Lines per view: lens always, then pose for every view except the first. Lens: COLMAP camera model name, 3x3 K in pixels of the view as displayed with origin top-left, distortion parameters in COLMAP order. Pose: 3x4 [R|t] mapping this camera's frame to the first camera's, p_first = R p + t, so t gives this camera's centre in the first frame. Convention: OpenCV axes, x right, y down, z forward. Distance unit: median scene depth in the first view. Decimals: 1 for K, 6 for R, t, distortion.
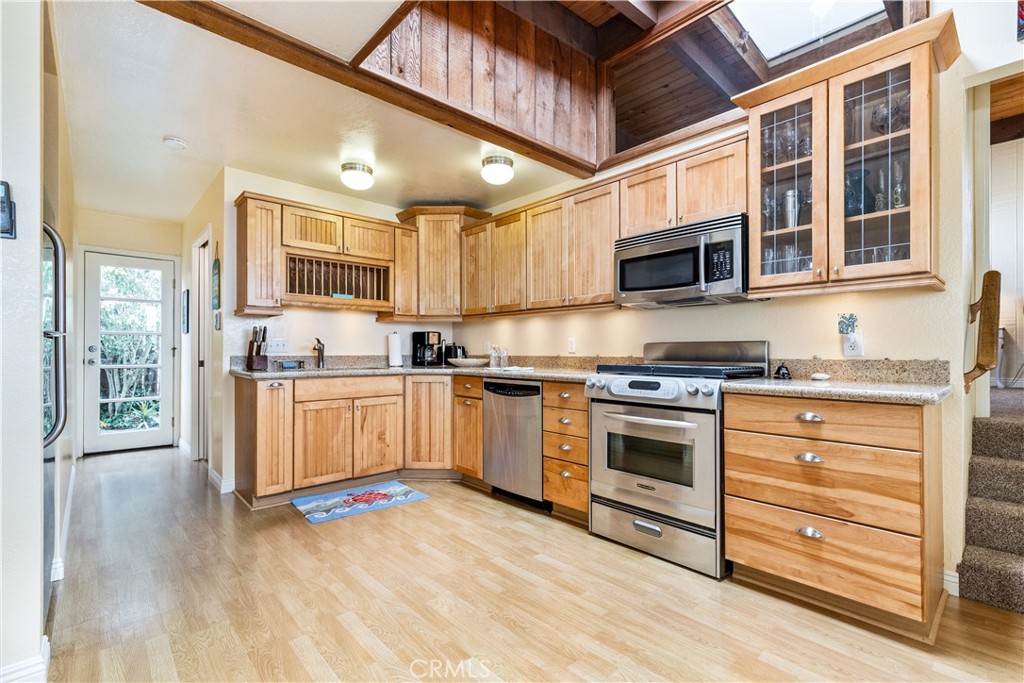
lens RADIAL K [[451.2, 0, 485.7], [0, 451.2, 349.8], [0, 0, 1]] dist [0.002912, -0.001353]
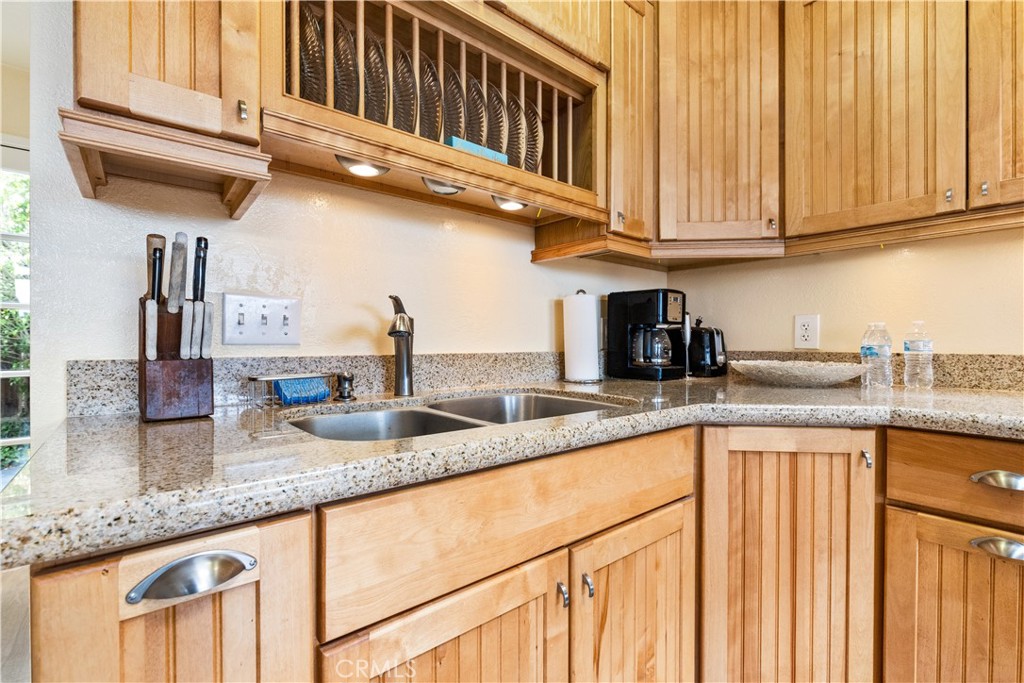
lens RADIAL K [[451.2, 0, 474.5], [0, 451.2, 345.5], [0, 0, 1]] dist [0.002912, -0.001353]
pose [[0.998098, 0.000612, -0.061636, -0.300244], [0.000061, 0.999941, 0.010907, 0.003129], [0.061639, -0.010890, 0.998039, 0.703123]]
